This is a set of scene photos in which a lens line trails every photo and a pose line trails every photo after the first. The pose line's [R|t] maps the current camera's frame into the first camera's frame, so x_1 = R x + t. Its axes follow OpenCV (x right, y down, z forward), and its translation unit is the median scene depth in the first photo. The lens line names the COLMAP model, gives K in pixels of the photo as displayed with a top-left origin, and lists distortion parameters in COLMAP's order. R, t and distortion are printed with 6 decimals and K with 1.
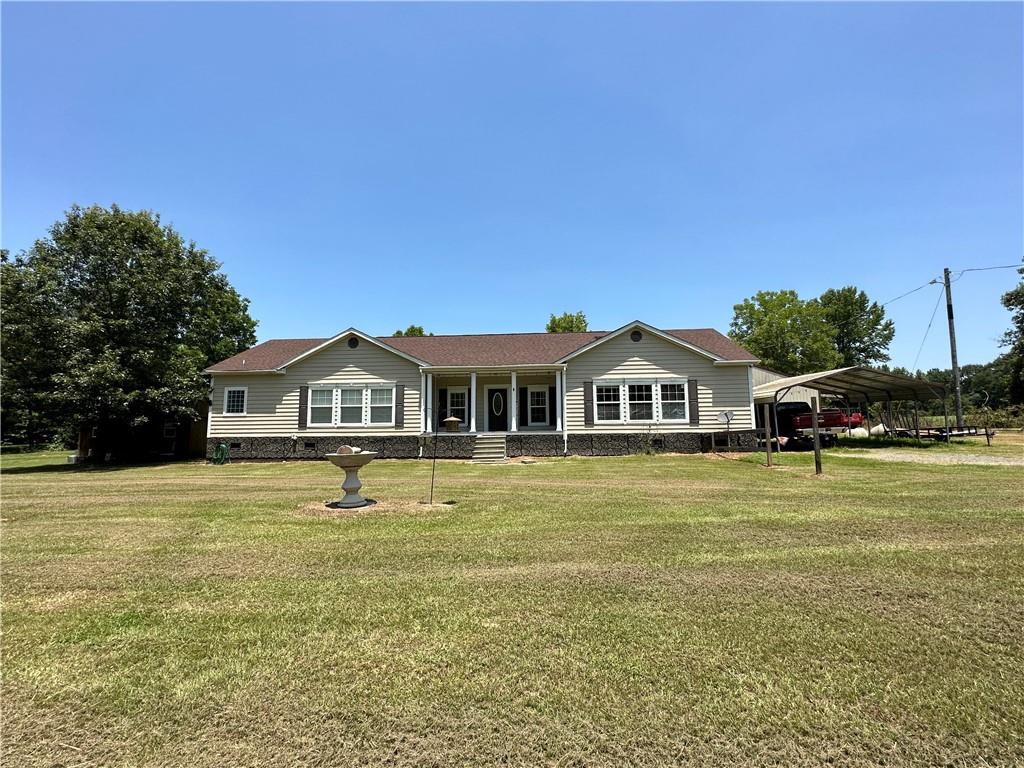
lens RADIAL K [[457.7, 0, 511.4], [0, 457.7, 382.7], [0, 0, 1]] dist [-0.002202, 0.000116]
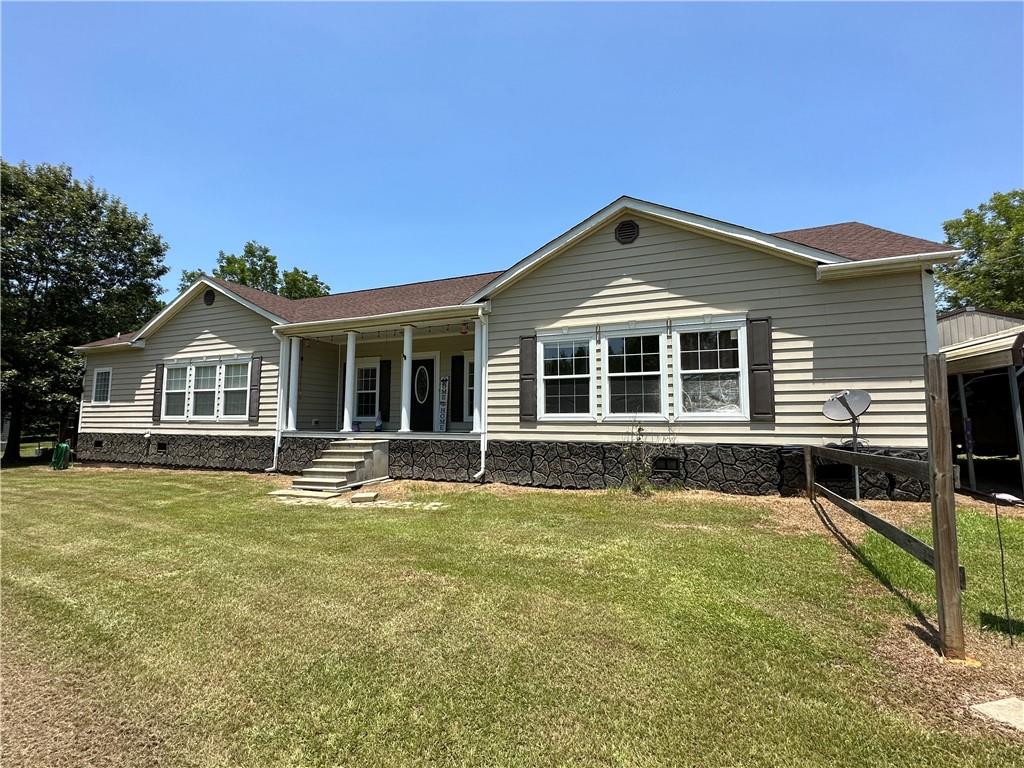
lens RADIAL K [[457.7, 0, 512.0], [0, 457.7, 381.5], [0, 0, 1]] dist [-0.002202, 0.000116]
pose [[0.946449, -0.018737, -0.322308, 0.311657], [0.030112, 0.999086, 0.030344, 0.031950], [0.321445, -0.038425, 0.946148, 0.522970]]
